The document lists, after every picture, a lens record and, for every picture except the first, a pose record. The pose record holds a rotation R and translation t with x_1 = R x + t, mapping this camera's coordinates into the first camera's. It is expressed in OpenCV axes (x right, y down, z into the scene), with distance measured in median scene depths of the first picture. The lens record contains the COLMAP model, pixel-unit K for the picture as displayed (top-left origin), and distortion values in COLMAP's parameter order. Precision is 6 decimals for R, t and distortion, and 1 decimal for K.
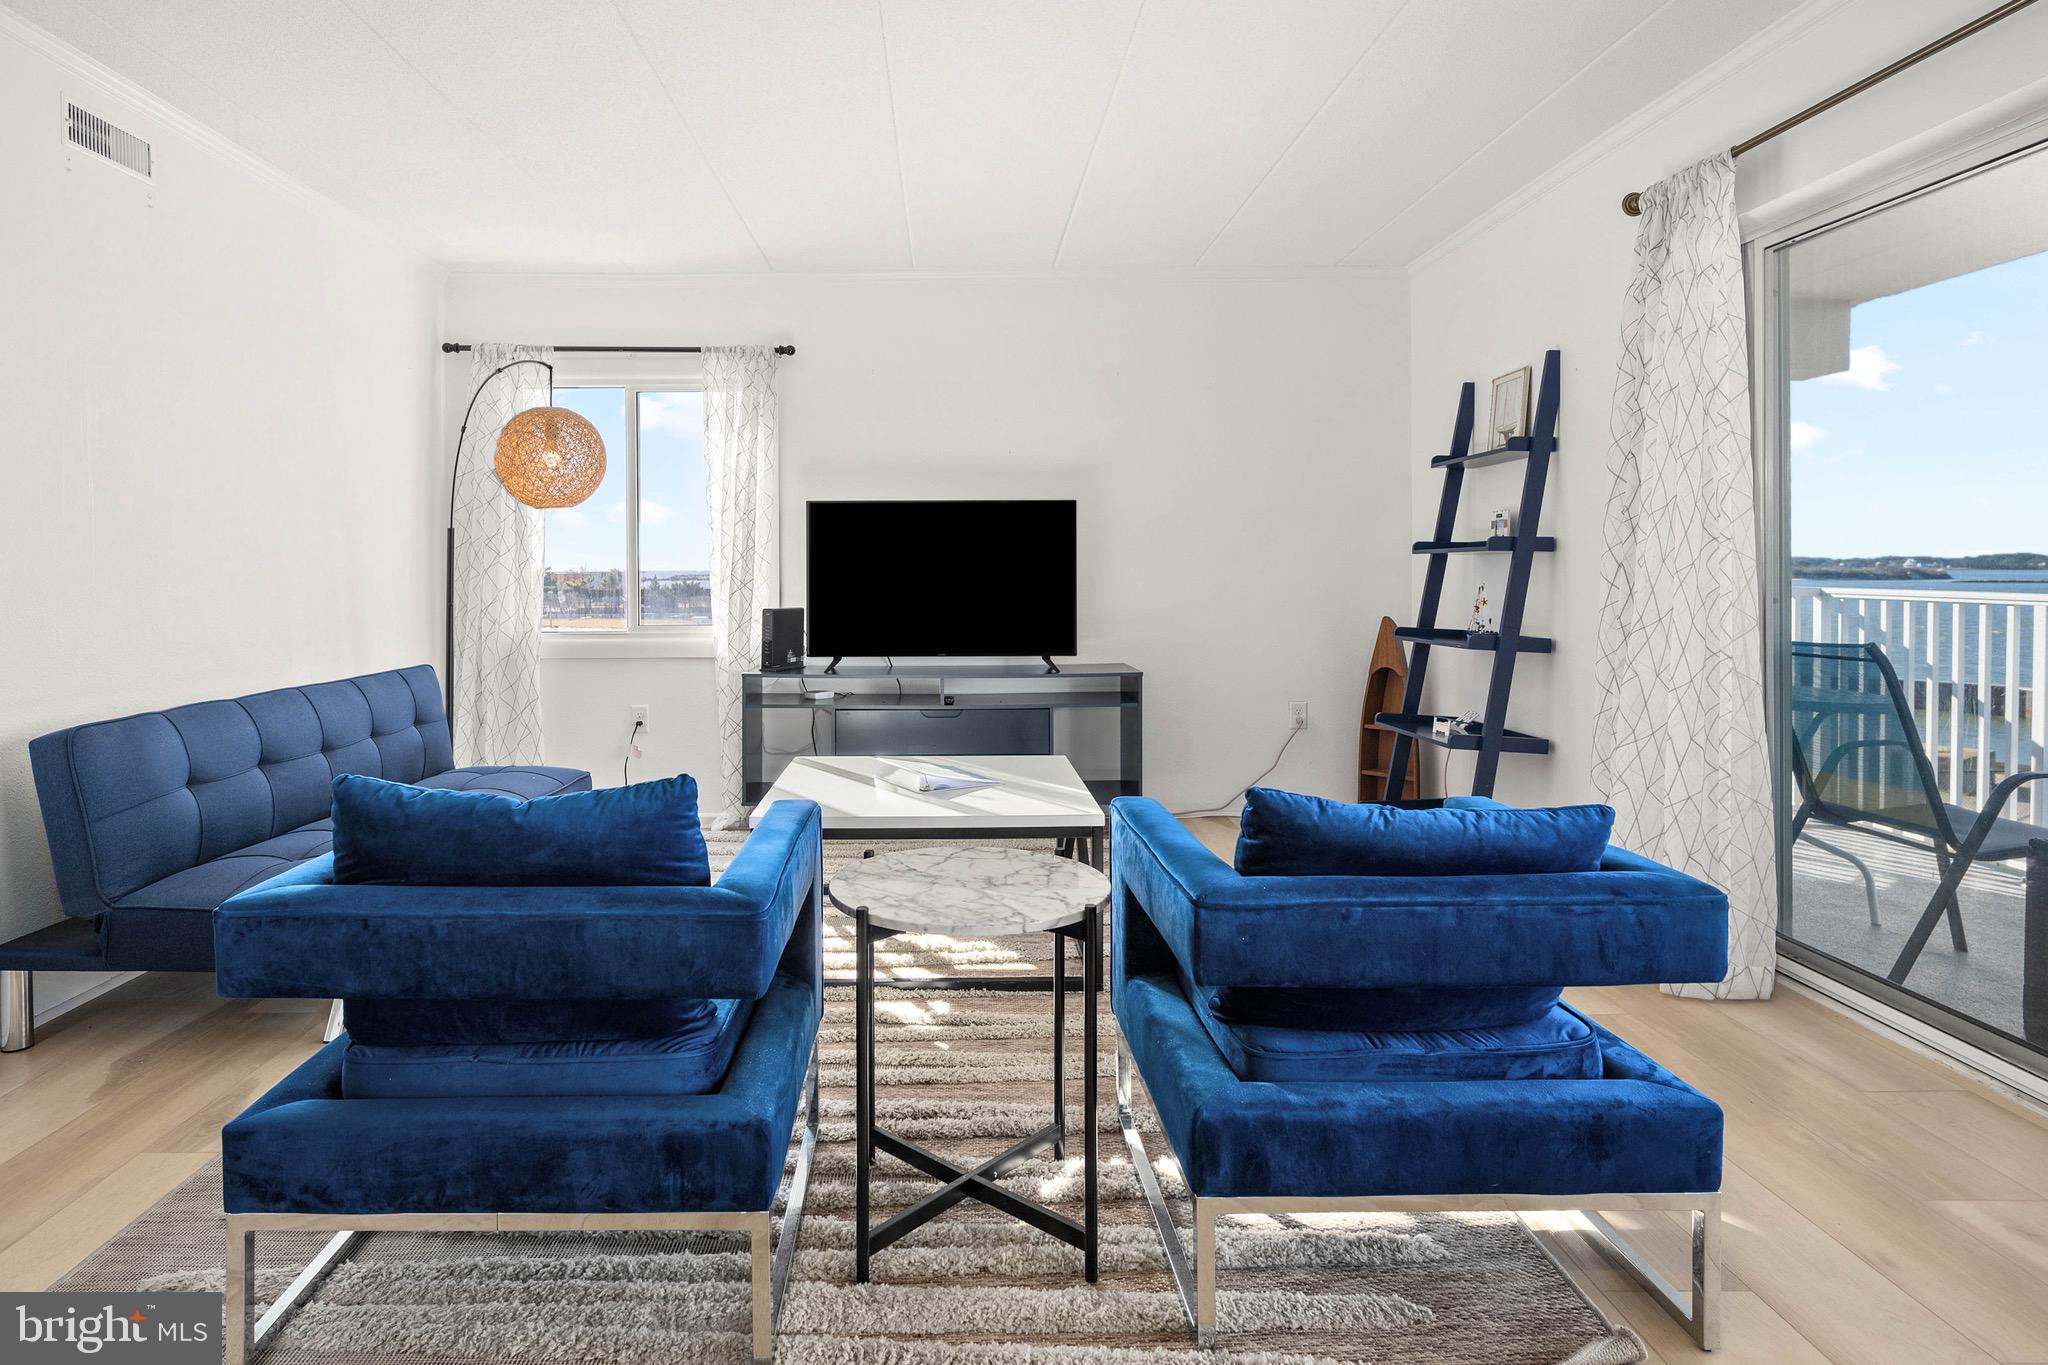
lens RADIAL K [[1106.9, 0, 941.6], [0, 1106.9, 581.8], [0, 0, 1]] dist [-0.003393, -0.002580]
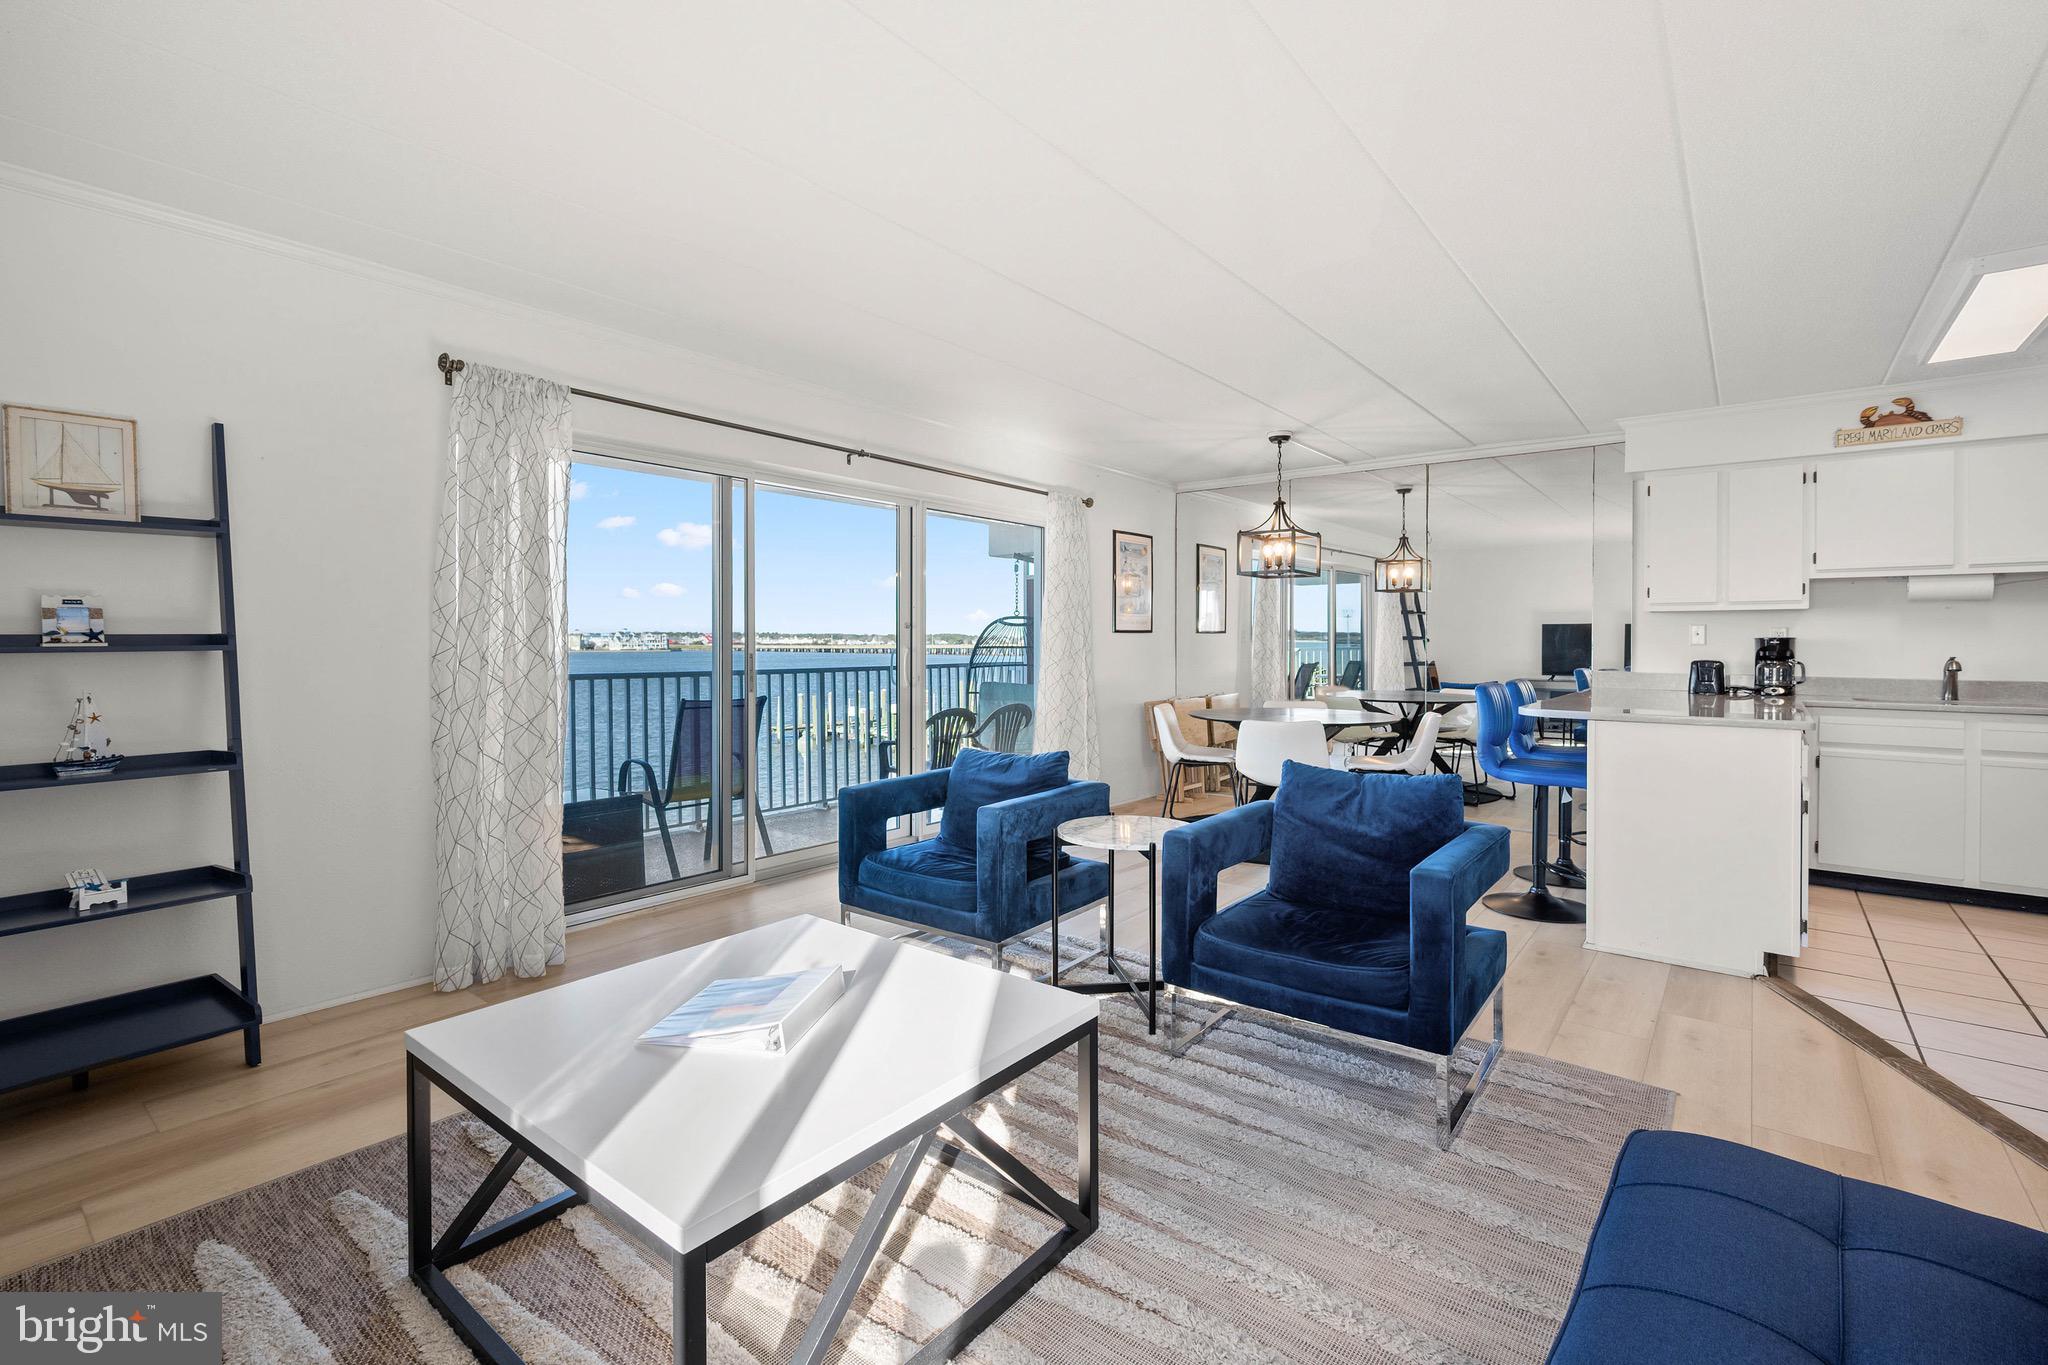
lens RADIAL K [[956.9, 0, 978.9], [0, 956.9, 651.6], [0, 0, 1]] dist [-0.002288, 0.000492]
pose [[-0.769265, -0.004533, 0.638913, -0.334453], [0.010114, 0.999763, 0.019270, -0.029897], [-0.638849, 0.021286, -0.769037, 0.996547]]
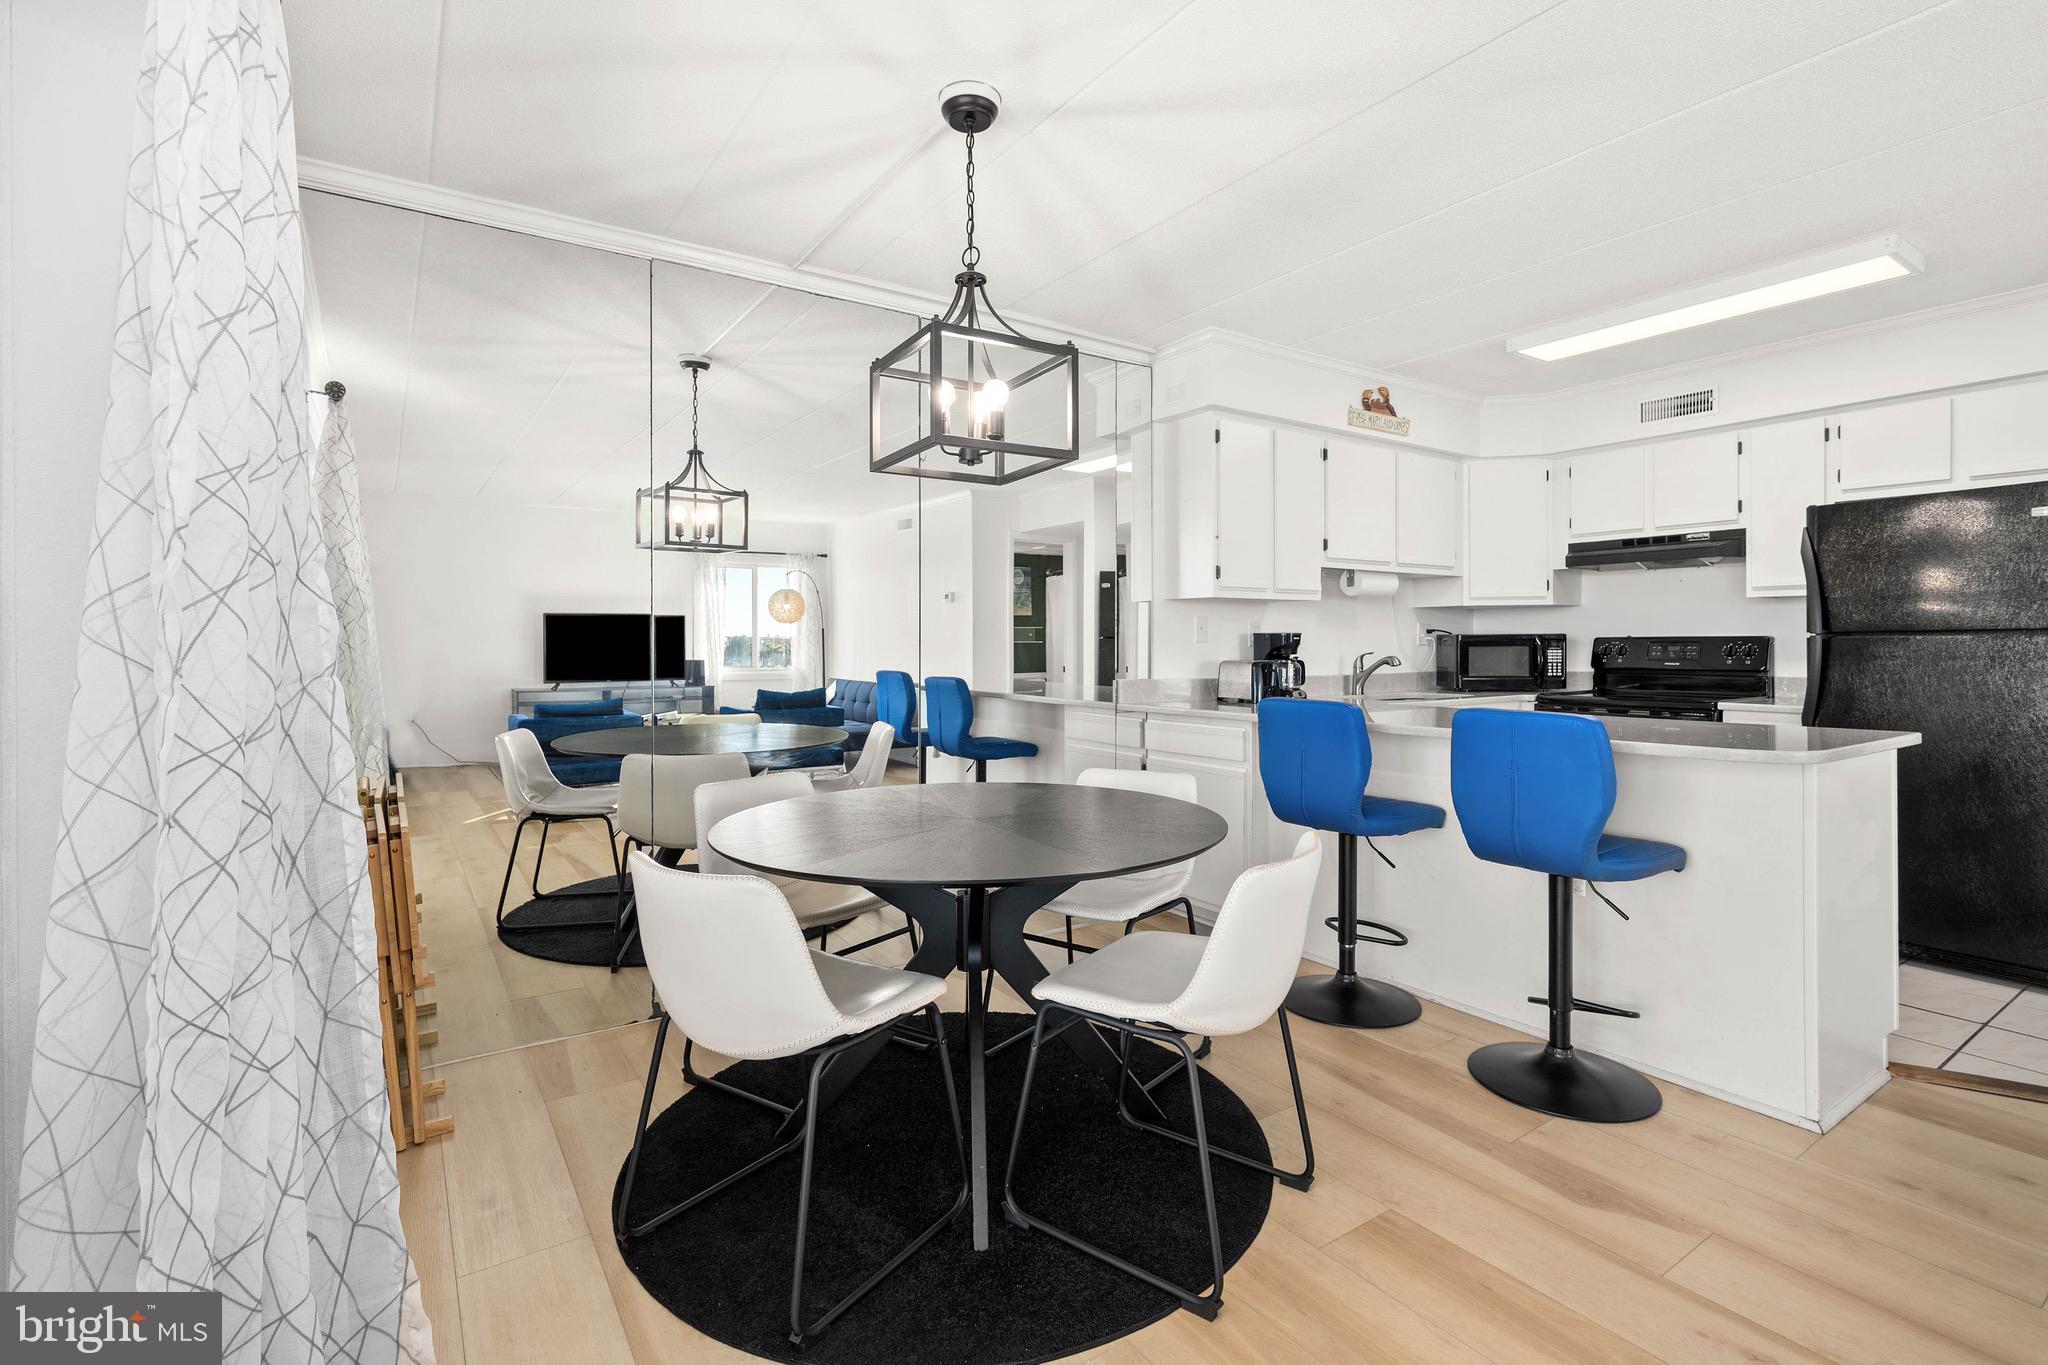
lens RADIAL K [[956.9, 0, 1064.1], [0, 956.9, 644.6], [0, 0, 1]] dist [-0.002288, 0.000492]
pose [[-0.807710, 0.008027, -0.589525, 0.369657], [-0.002609, 0.999849, 0.017188, -0.020007], [0.589574, 0.015420, -0.807567, 0.243848]]
